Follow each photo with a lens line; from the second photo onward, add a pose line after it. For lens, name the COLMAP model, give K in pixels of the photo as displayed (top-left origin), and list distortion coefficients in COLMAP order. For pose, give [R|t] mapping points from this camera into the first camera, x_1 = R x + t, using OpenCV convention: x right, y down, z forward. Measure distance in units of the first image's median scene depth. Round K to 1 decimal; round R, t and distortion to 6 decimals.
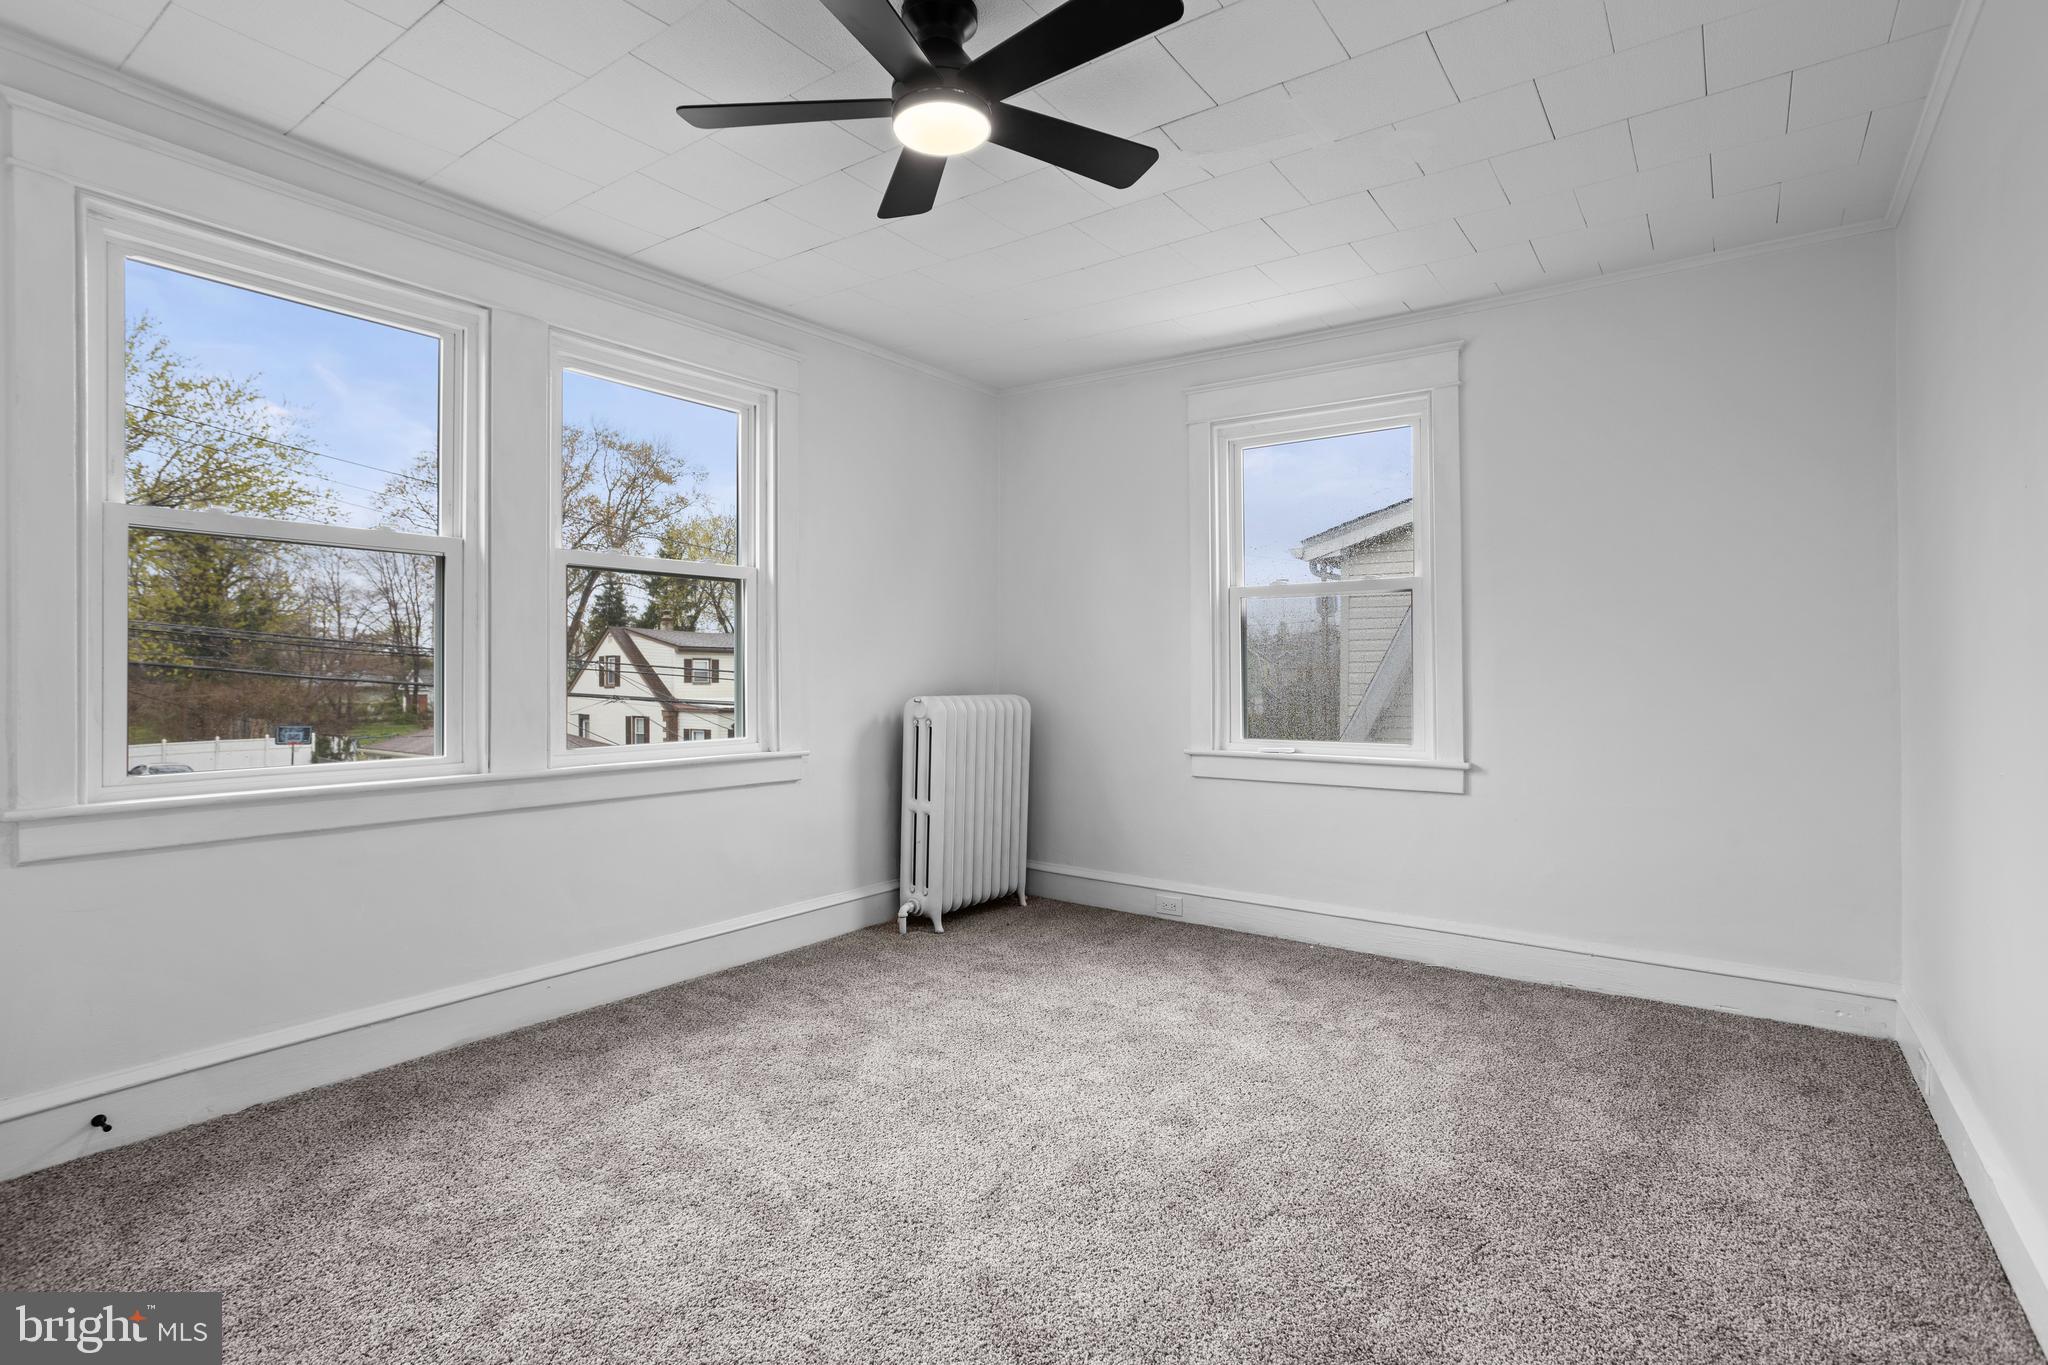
lens RADIAL K [[1026.2, 0, 1028.3], [0, 1026.2, 668.1], [0, 0, 1]] dist [-0.058377, 0.042018]
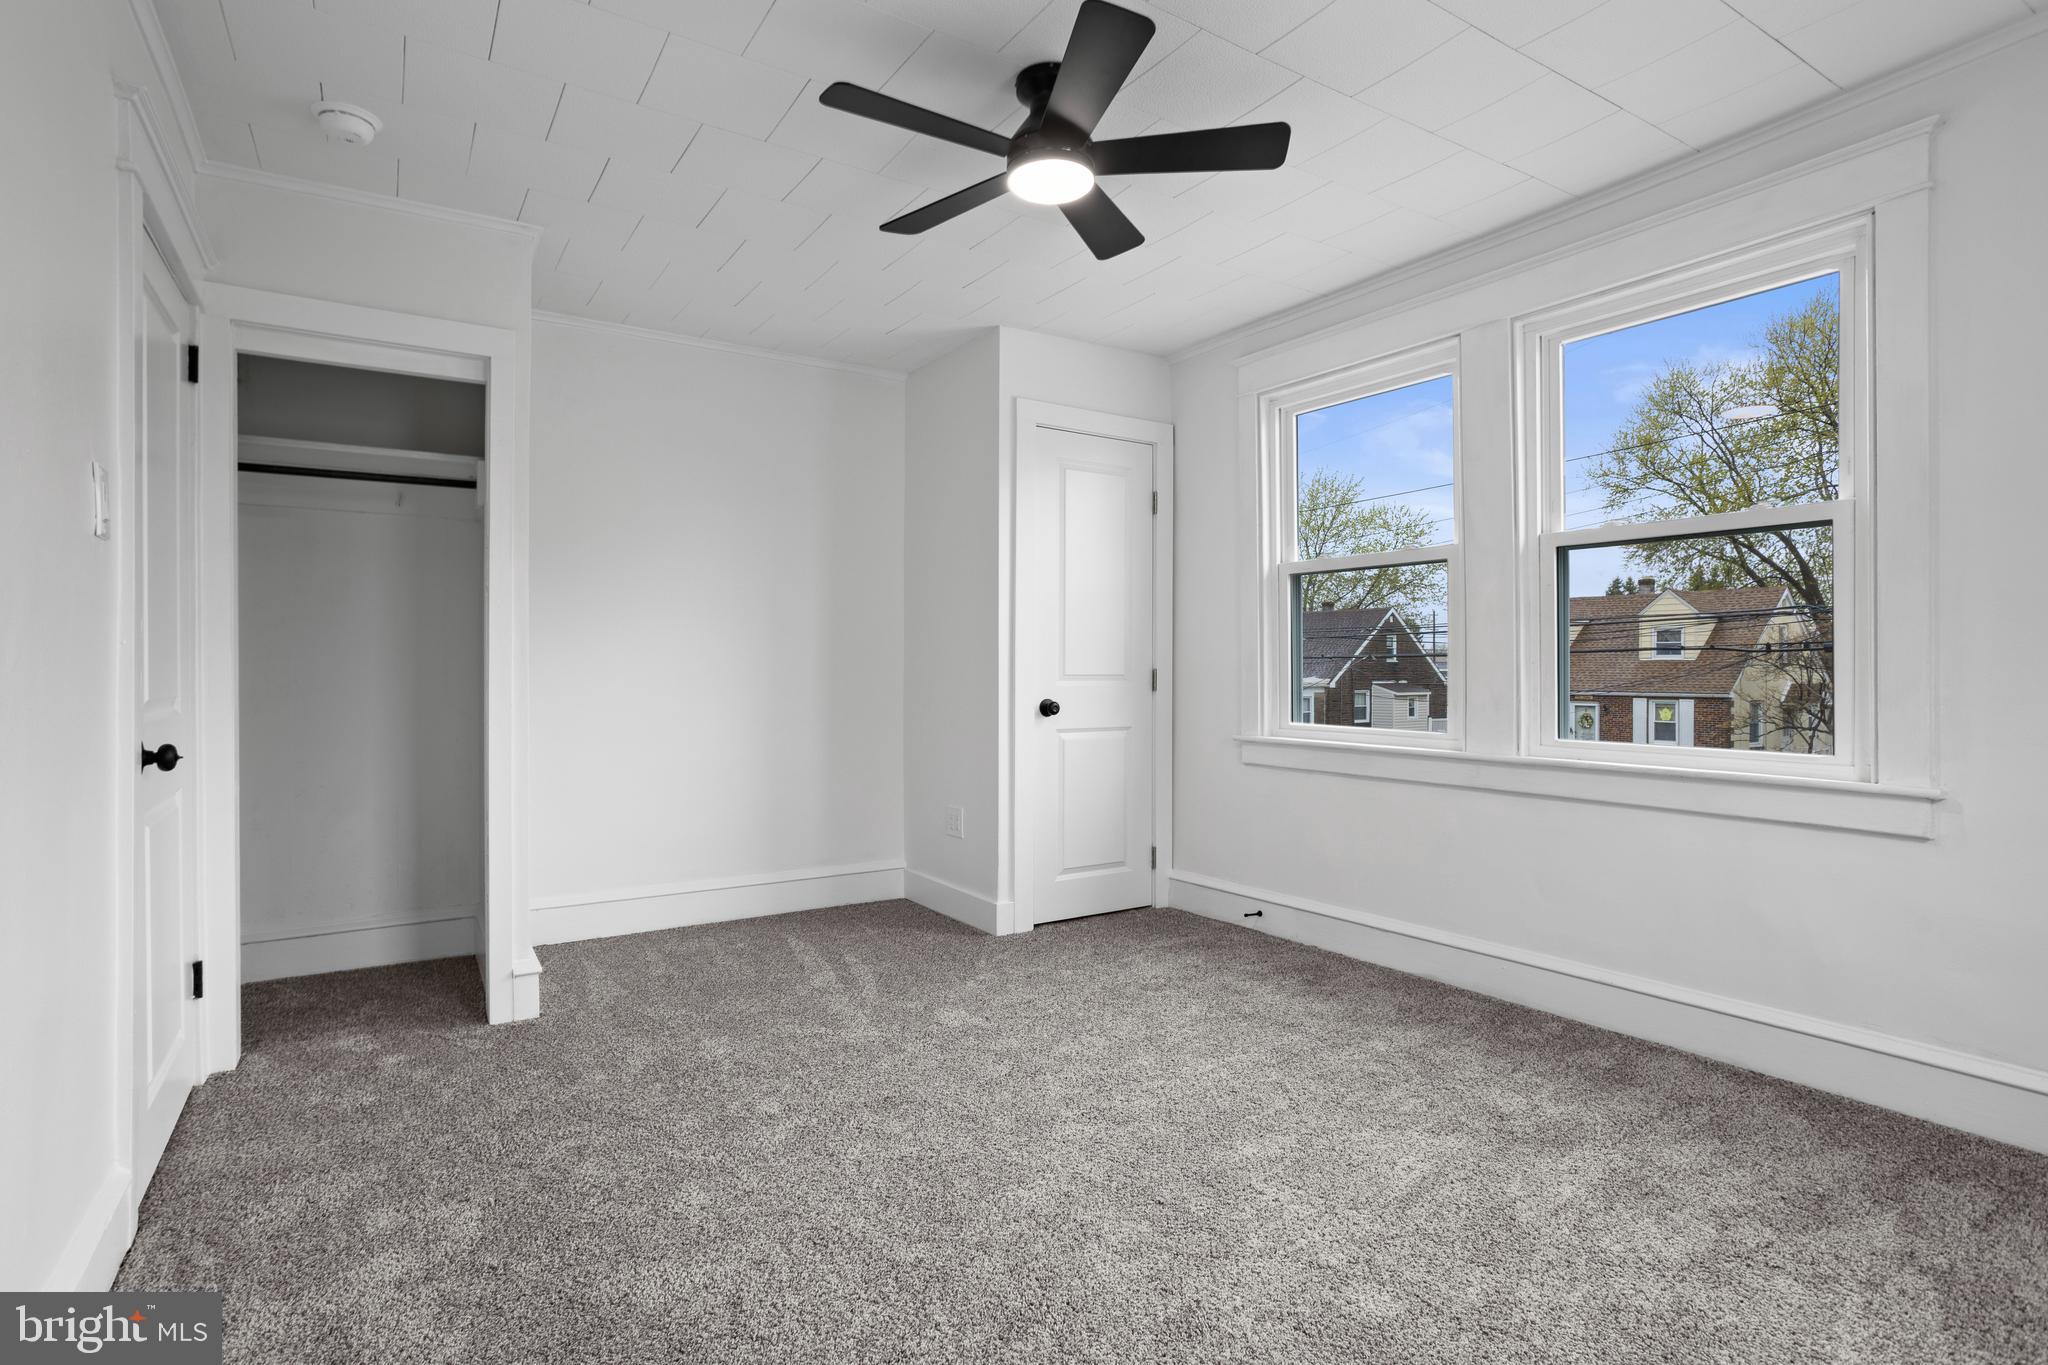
lens RADIAL K [[1026.2, 0, 1028.3], [0, 1026.2, 668.1], [0, 0, 1]] dist [-0.058377, 0.042018]
pose [[-0.363489, 0.004547, -0.931588, 0.665730], [0.007649, 0.999969, 0.001897, 0.006011], [0.931567, -0.006436, -0.363512, 0.940335]]
